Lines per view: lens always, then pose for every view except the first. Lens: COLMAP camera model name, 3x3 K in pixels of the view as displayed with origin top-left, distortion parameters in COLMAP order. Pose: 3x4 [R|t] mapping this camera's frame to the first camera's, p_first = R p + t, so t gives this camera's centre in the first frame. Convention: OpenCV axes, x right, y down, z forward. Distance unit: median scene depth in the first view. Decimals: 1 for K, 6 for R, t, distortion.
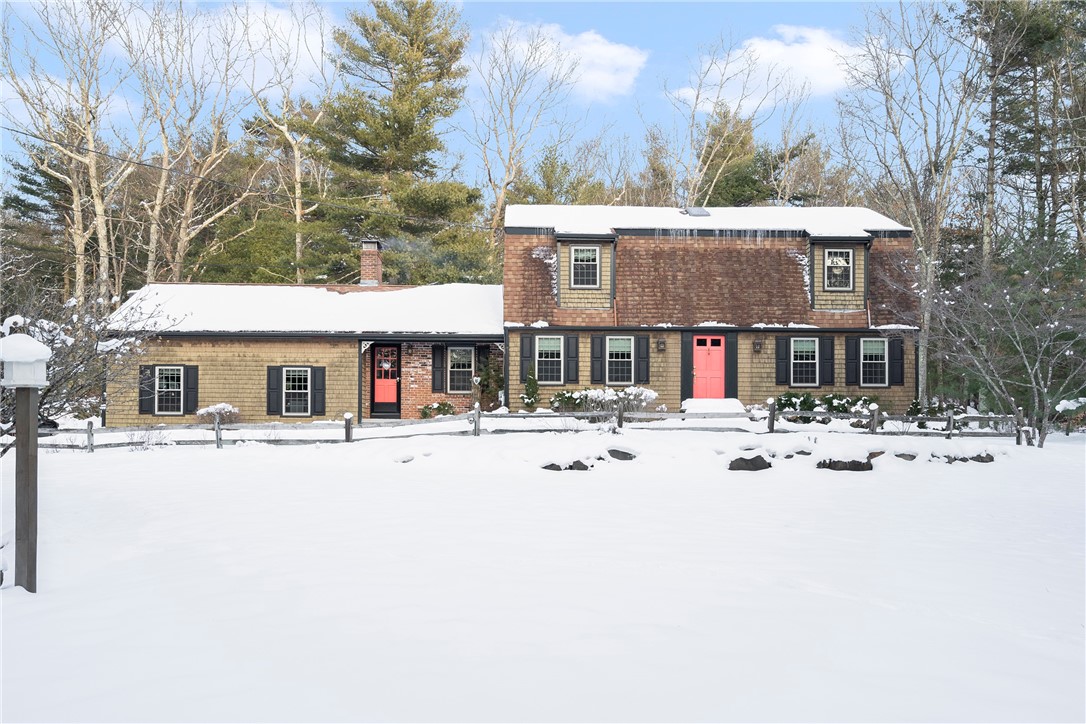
lens RADIAL K [[1007.5, 0, 542.0], [0, 1007.5, 427.0], [0, 0, 1]] dist [-0.003670, -0.002348]
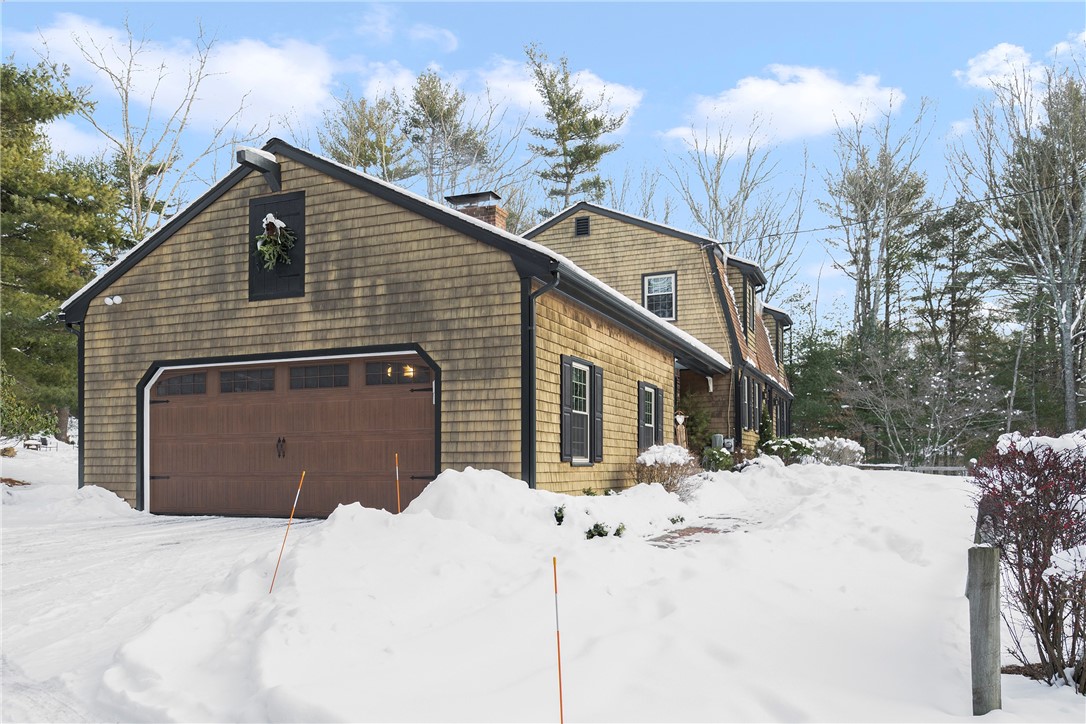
lens RADIAL K [[822.3, 0, 544.0], [0, 822.3, 447.4], [0, 0, 1]] dist [0.006241, -0.002773]
pose [[0.398529, 0.013883, 0.917050, -0.746355], [-0.011869, 0.999880, -0.009979, -0.015987], [-0.917079, -0.006907, 0.398646, 0.863663]]
